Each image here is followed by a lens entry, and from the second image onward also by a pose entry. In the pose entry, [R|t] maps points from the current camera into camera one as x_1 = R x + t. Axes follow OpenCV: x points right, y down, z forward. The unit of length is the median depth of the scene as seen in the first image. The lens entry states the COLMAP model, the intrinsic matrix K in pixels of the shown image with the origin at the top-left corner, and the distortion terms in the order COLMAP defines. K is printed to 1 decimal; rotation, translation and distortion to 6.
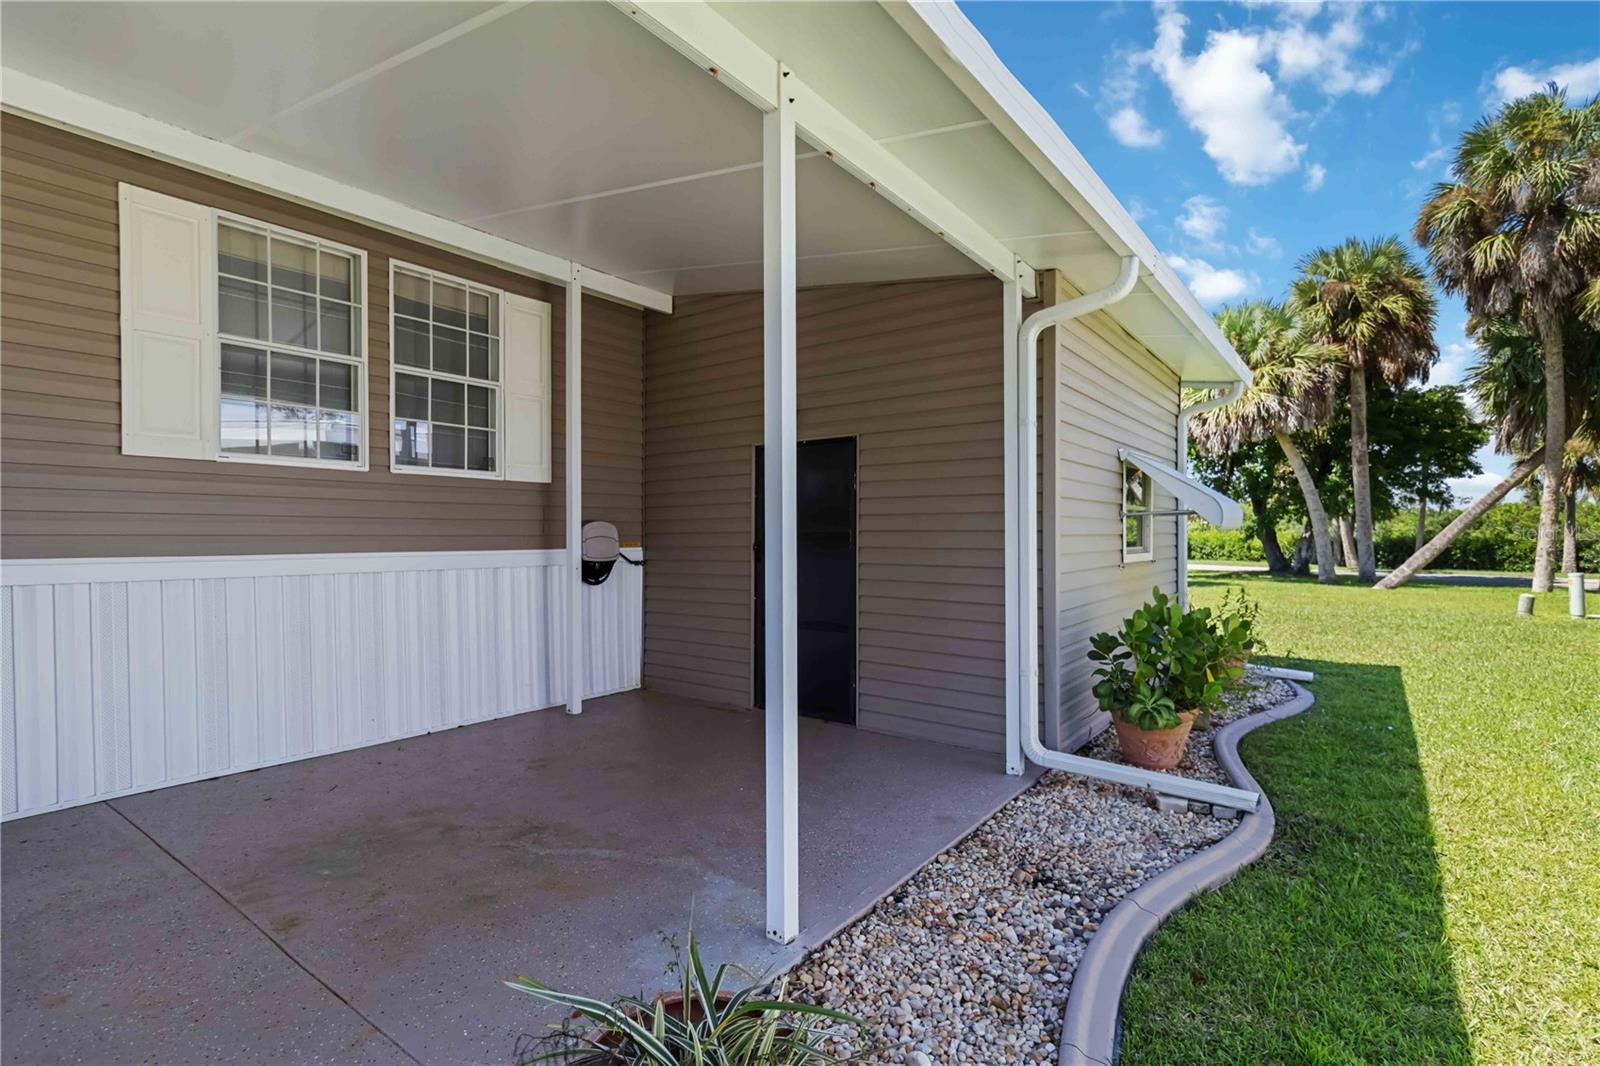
lens RADIAL K [[745.8, 0, 800.6], [0, 745.8, 541.4], [0, 0, 1]] dist [0.002822, 0.000976]
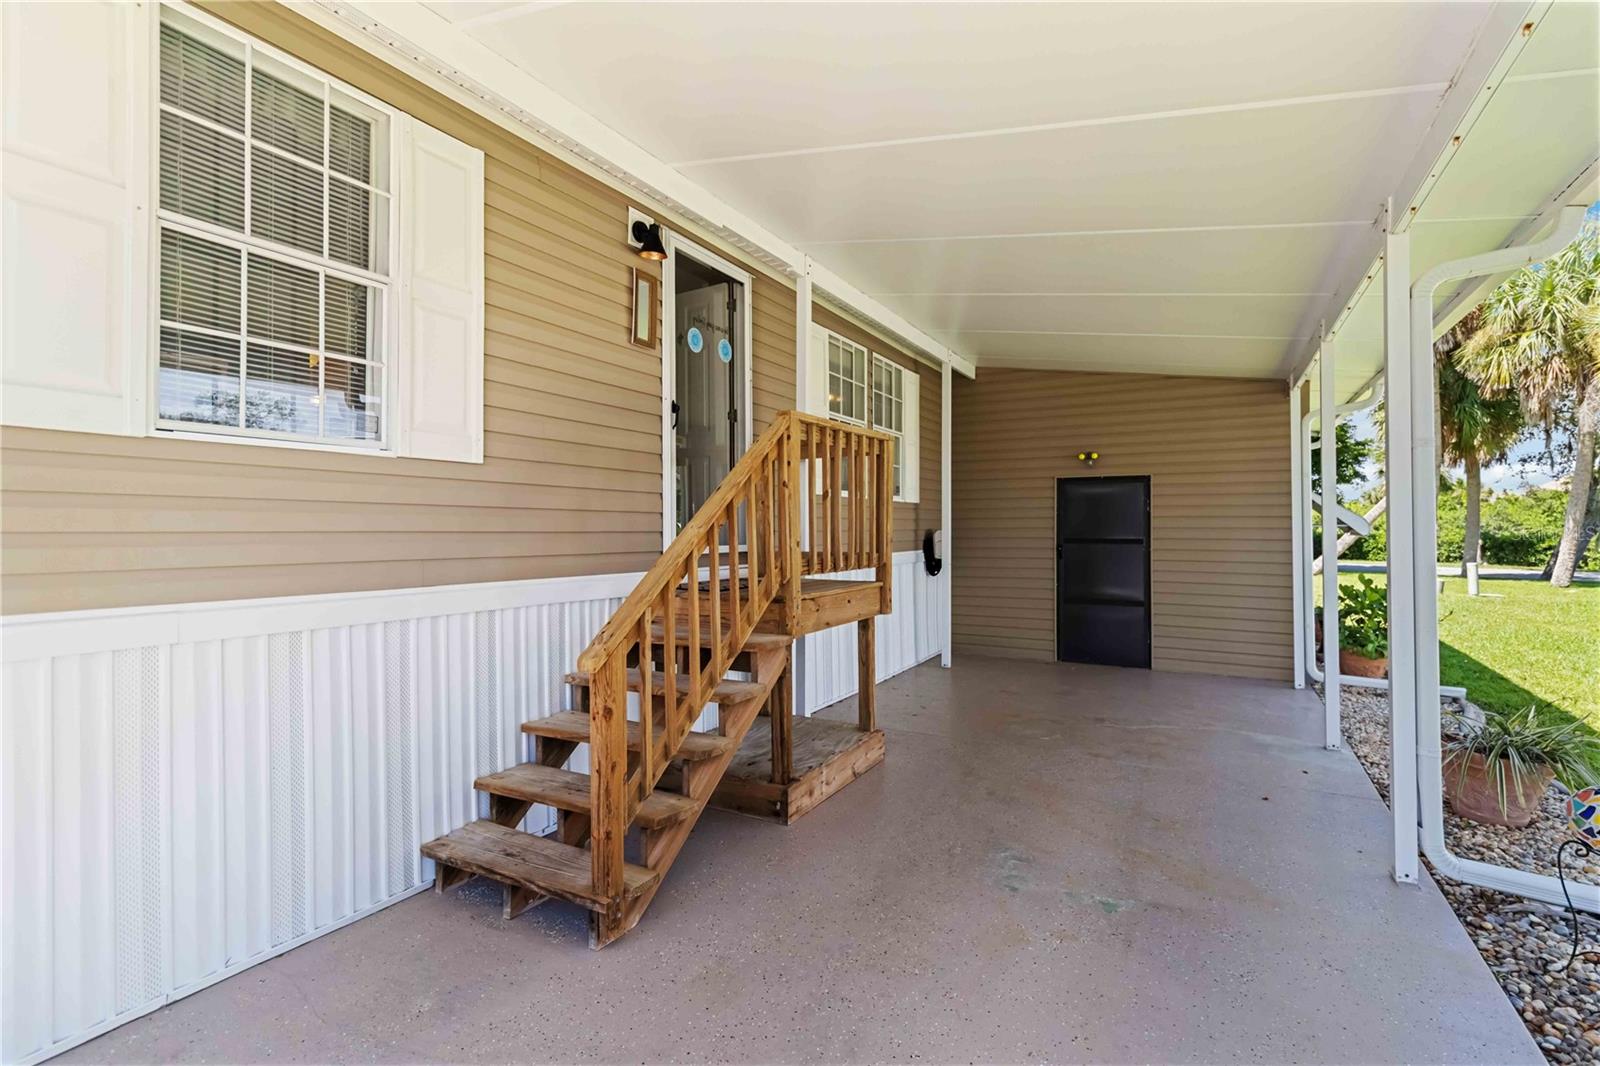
lens RADIAL K [[745.8, 0, 804.6], [0, 745.8, 530.4], [0, 0, 1]] dist [0.002822, 0.000976]
pose [[0.989166, 0.001864, 0.146787, -0.795580], [-0.001416, 0.999994, -0.003155, -0.023760], [-0.146792, 0.002913, 0.989163, -0.363552]]
